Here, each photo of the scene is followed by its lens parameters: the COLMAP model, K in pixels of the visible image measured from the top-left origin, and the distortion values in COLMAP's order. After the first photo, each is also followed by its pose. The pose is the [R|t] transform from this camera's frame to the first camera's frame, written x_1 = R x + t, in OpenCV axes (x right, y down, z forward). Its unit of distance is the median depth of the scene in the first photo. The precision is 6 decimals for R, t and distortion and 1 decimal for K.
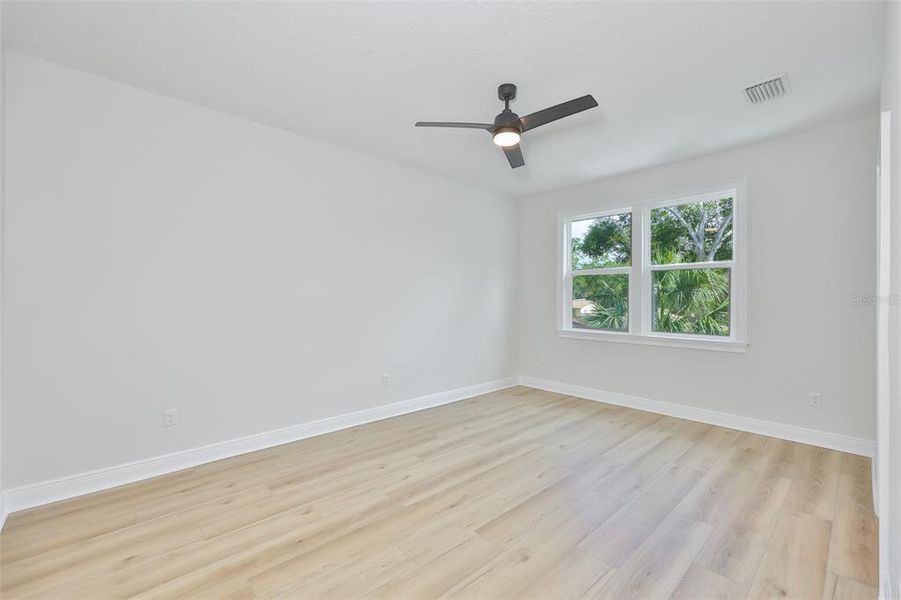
lens RADIAL K [[385.6, 0, 448.5], [0, 385.6, 299.3], [0, 0, 1]] dist [-0.003726, -0.000039]
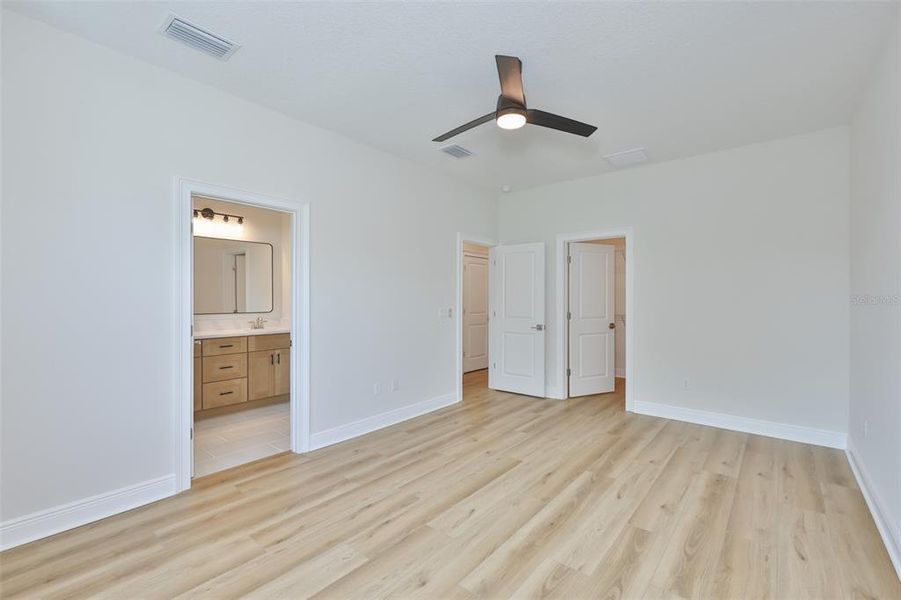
lens RADIAL K [[385.6, 0, 452.1], [0, 385.6, 300.9], [0, 0, 1]] dist [-0.003726, -0.000039]
pose [[-0.993032, 0.002827, -0.117815, 0.427642], [0.002393, 0.999990, 0.003820, 0.000613], [0.117824, 0.003511, -0.993028, 2.063546]]
